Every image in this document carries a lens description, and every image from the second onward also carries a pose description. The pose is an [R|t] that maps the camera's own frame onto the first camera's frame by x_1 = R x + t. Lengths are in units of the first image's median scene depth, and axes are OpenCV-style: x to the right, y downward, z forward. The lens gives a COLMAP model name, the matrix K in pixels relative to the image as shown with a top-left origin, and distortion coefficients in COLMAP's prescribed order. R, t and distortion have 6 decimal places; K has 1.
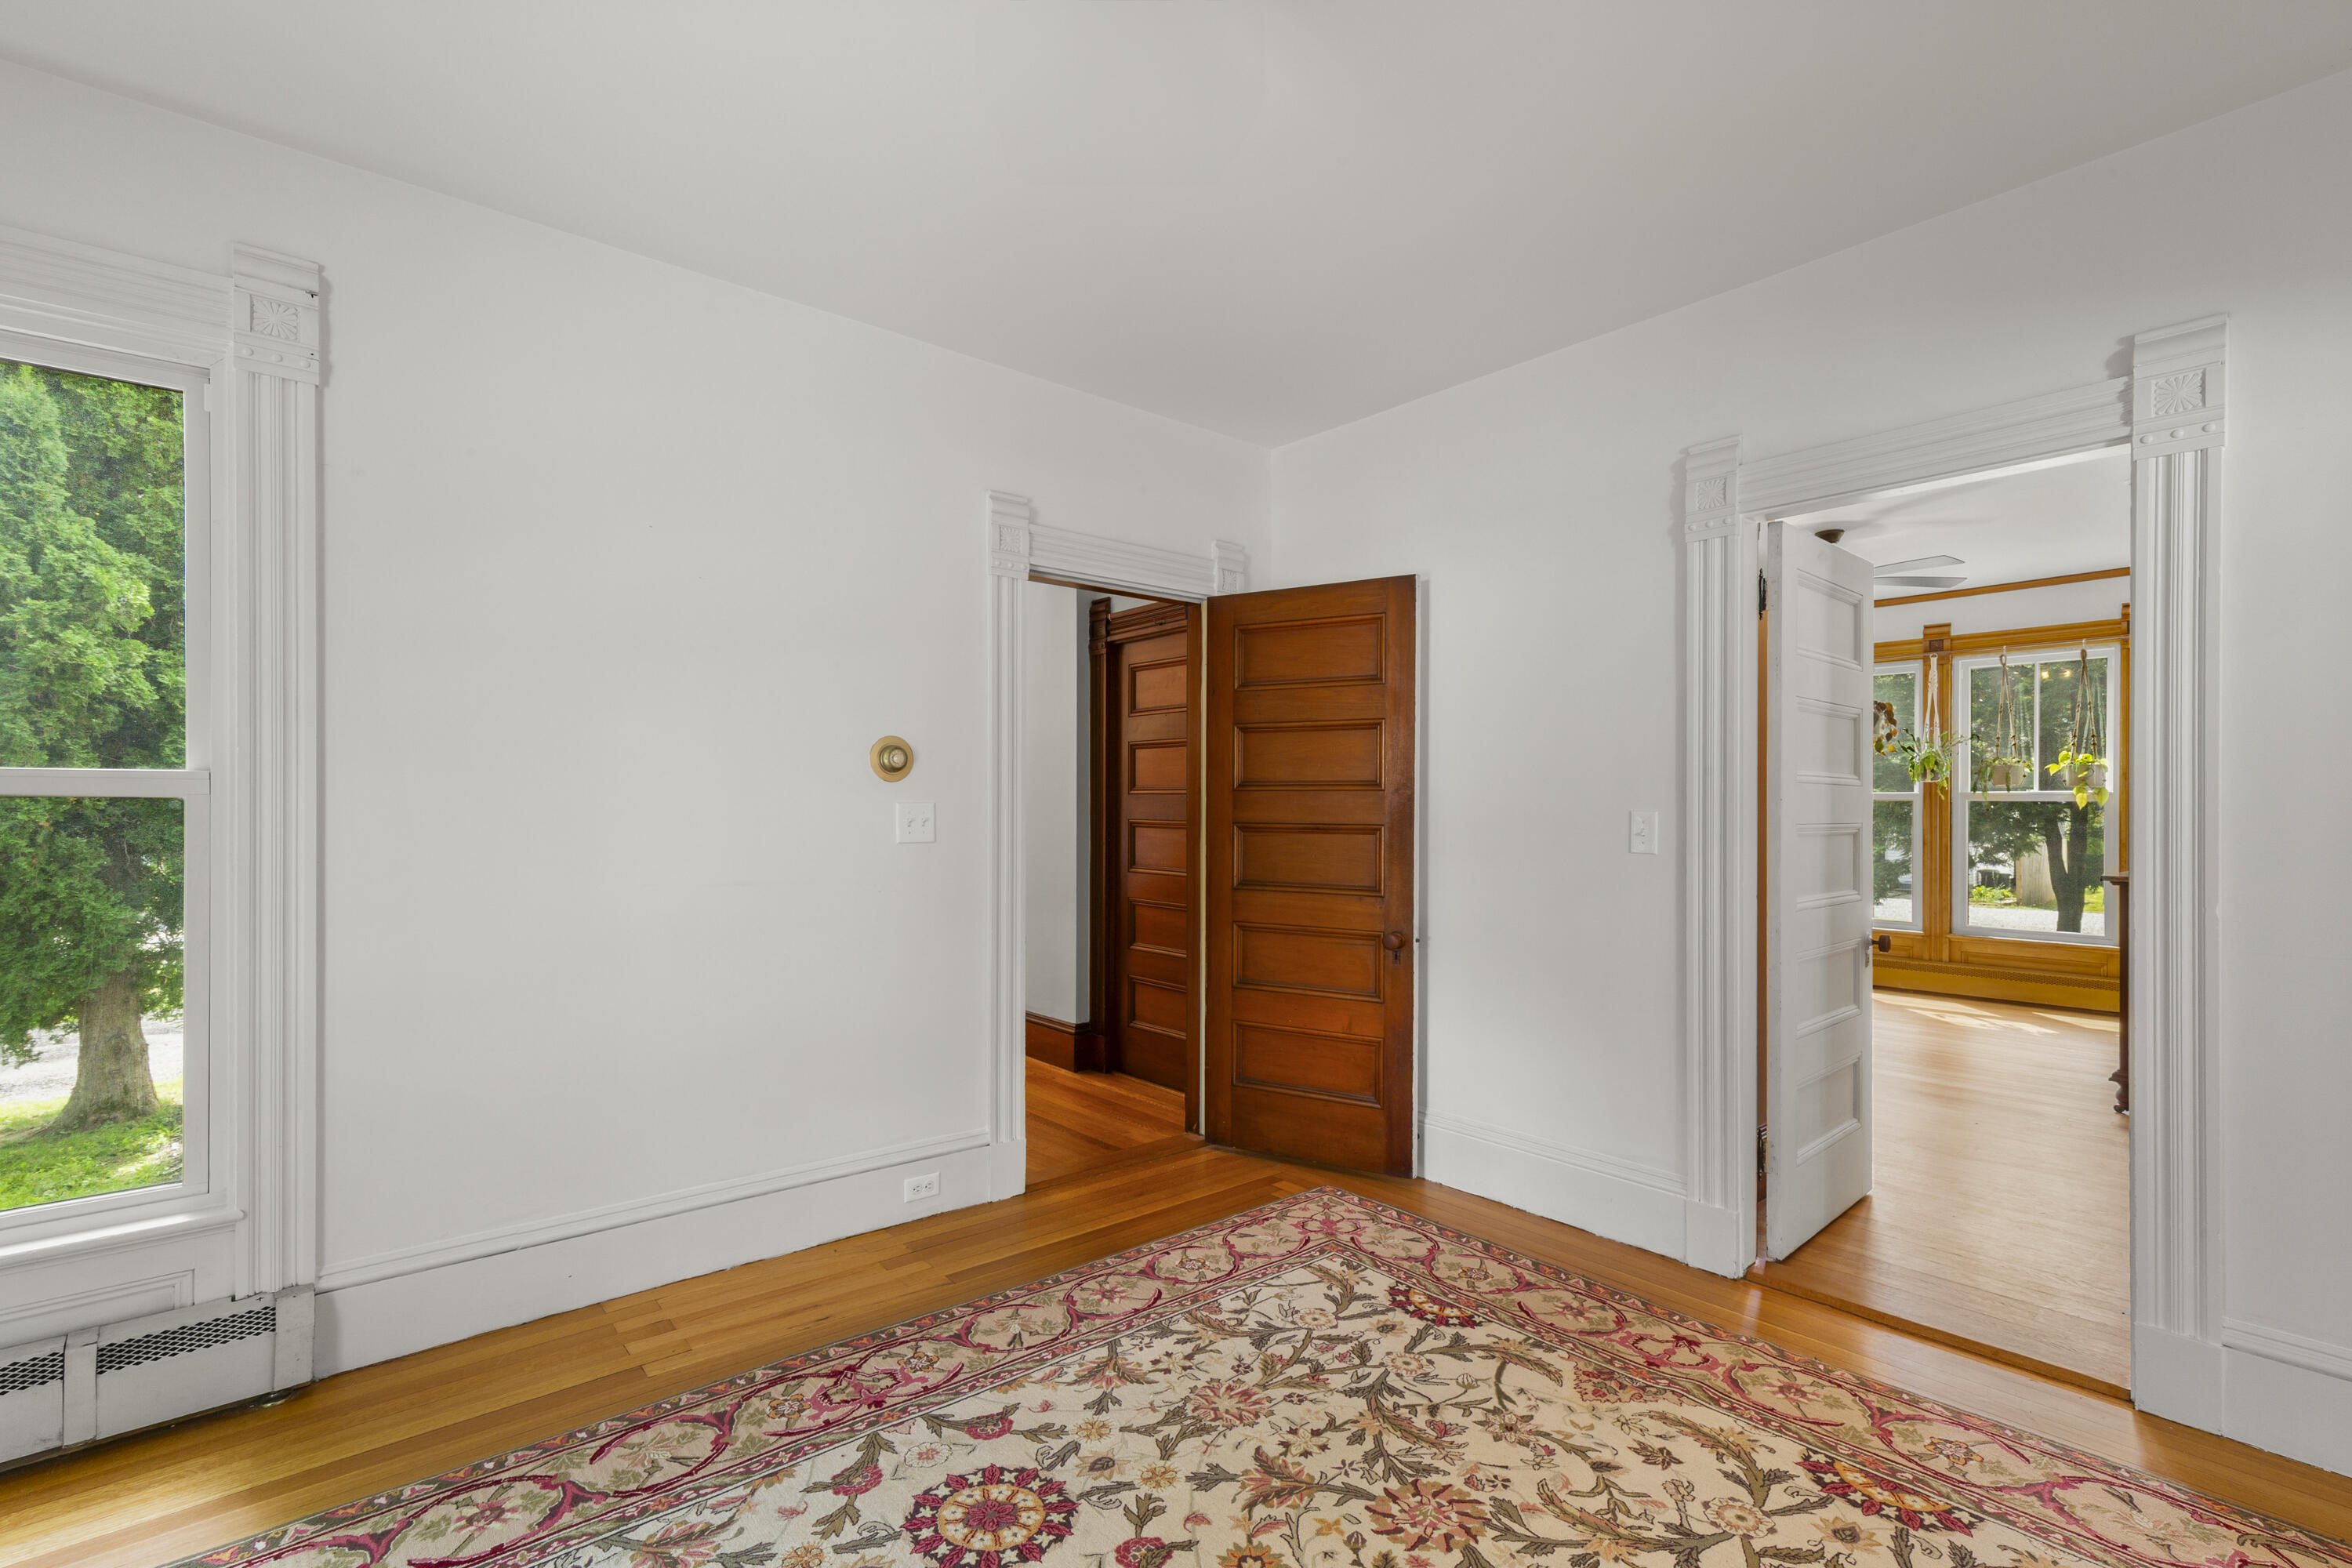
lens RADIAL K [[1071.9, 0, 1186.0], [0, 1071.9, 792.6], [0, 0, 1]] dist [0.003485, 0.000688]
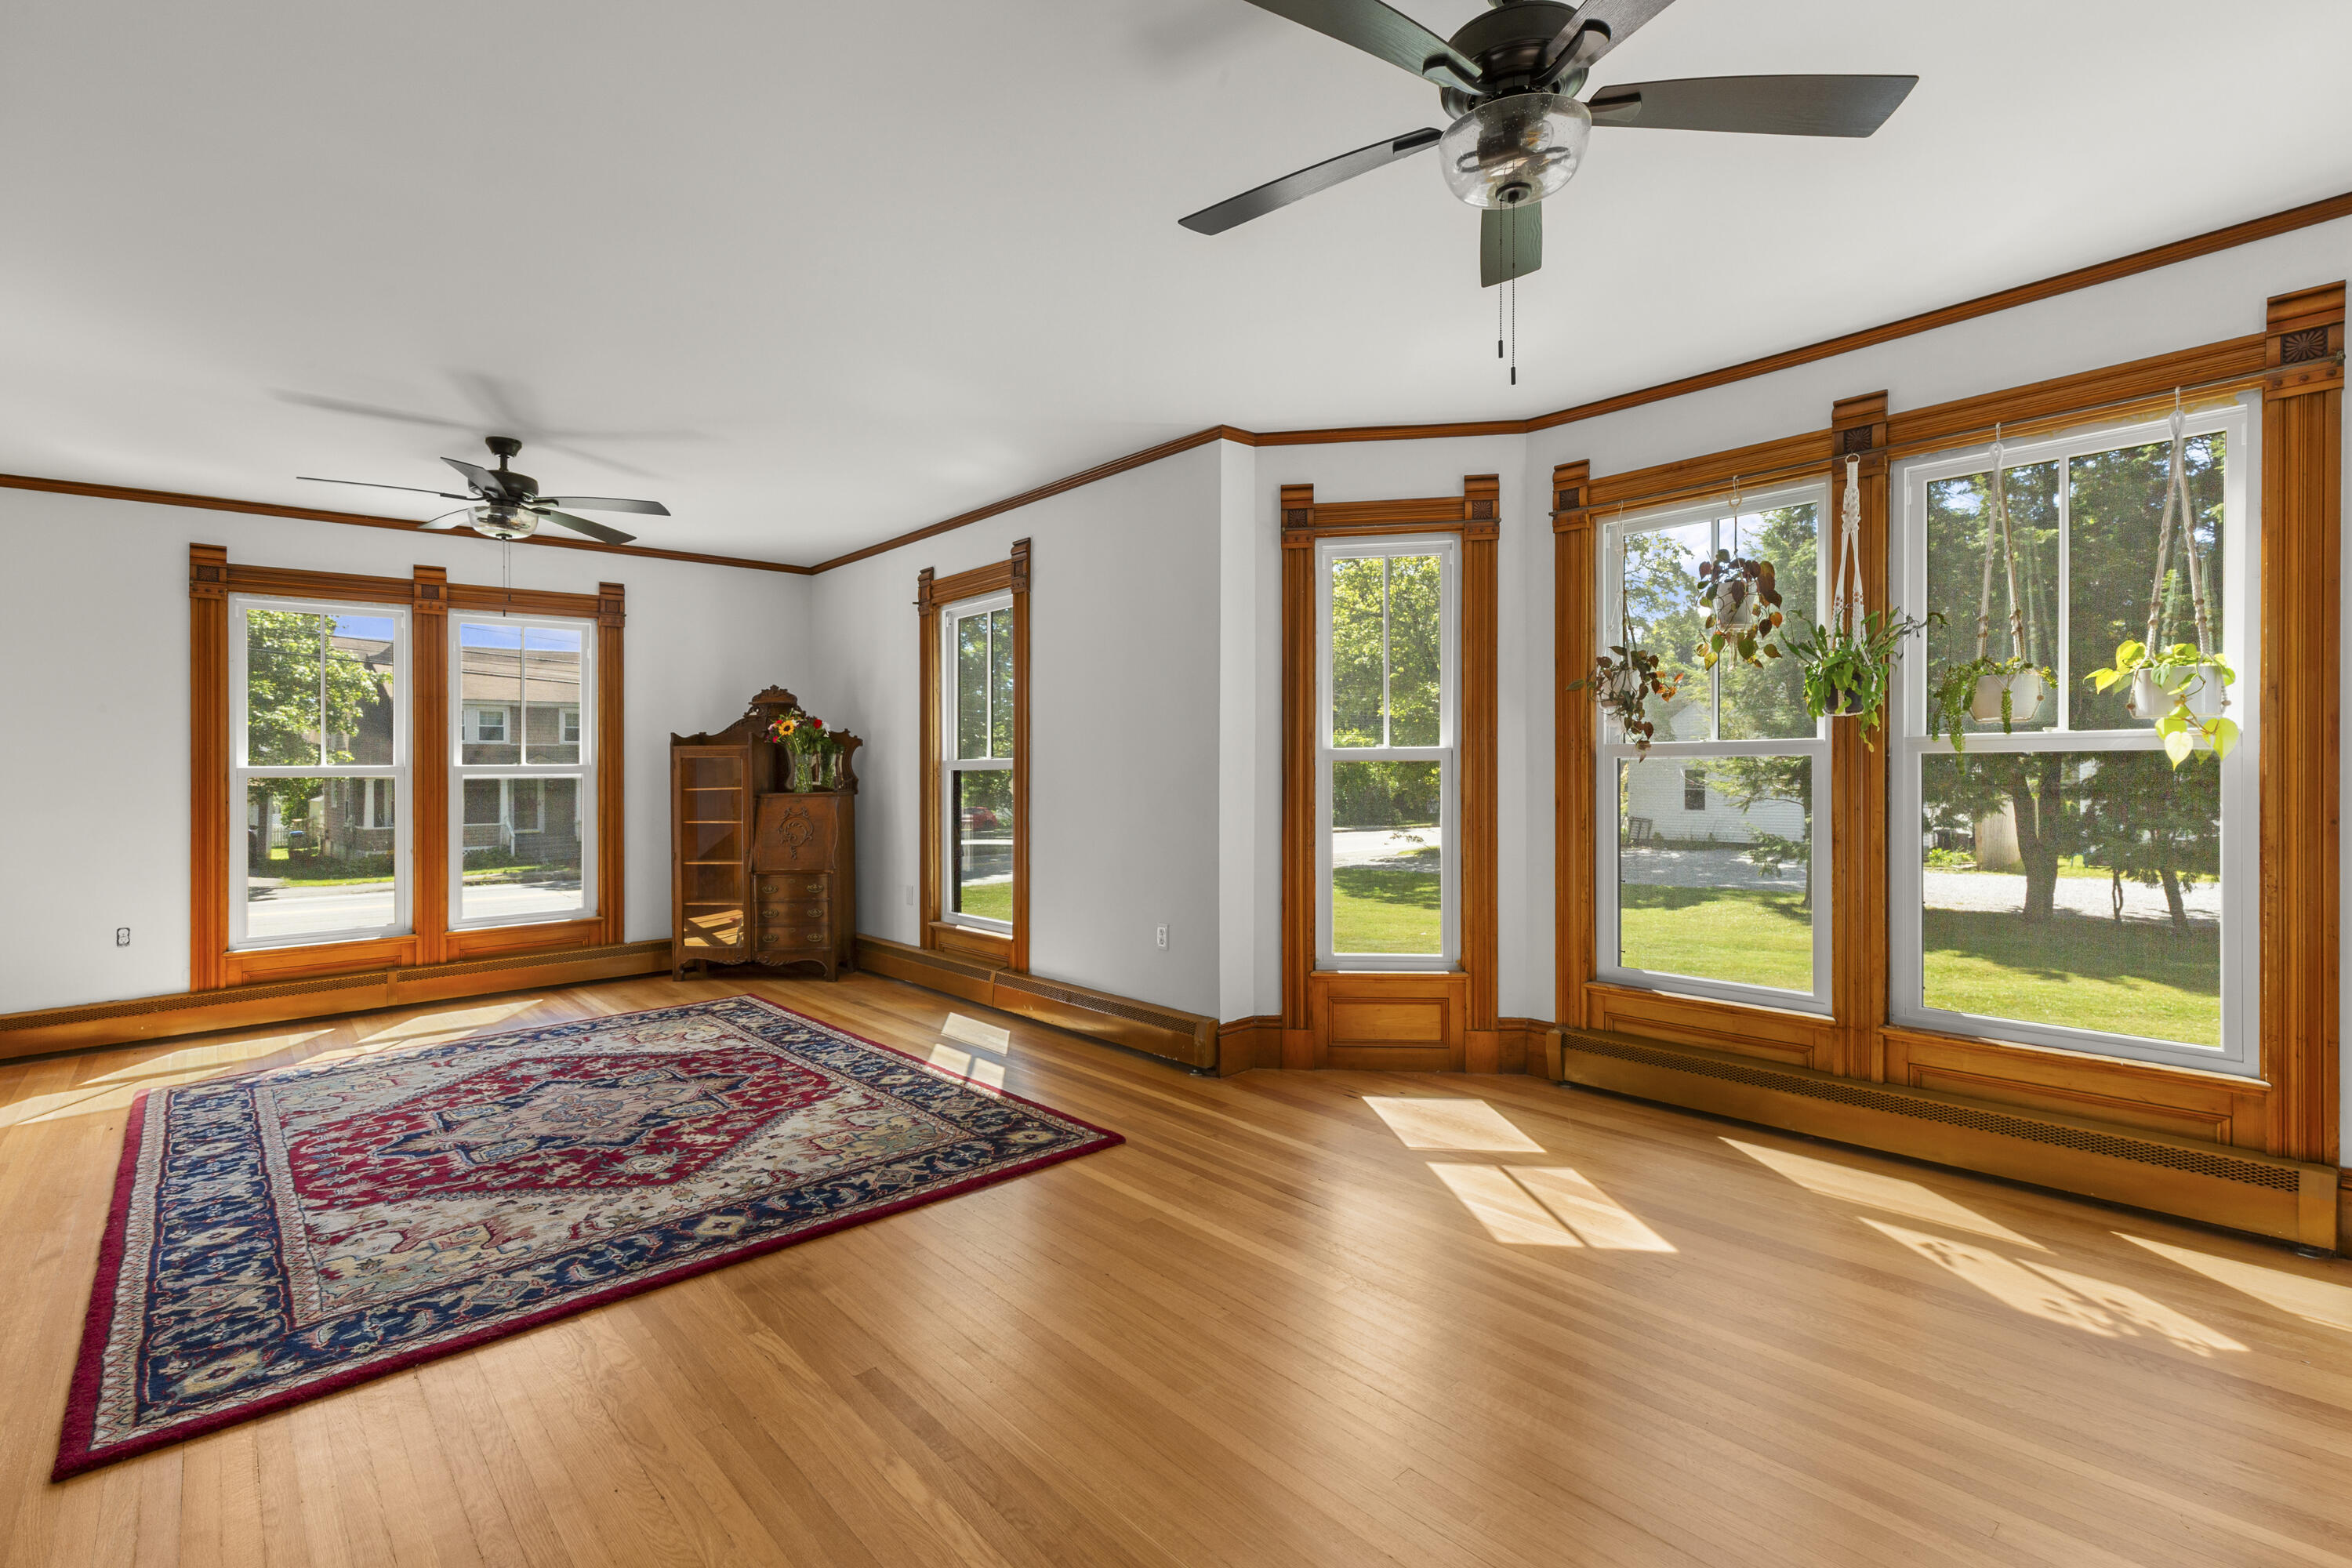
lens RADIAL K [[1071.9, 0, 1186.0], [0, 1071.9, 792.6], [0, 0, 1]] dist [0.003485, 0.000688]
pose [[0.999399, -0.021573, 0.027140, 0.375328], [0.020796, 0.999375, 0.028588, 0.004343], [-0.027740, -0.028006, 0.999223, 0.514403]]
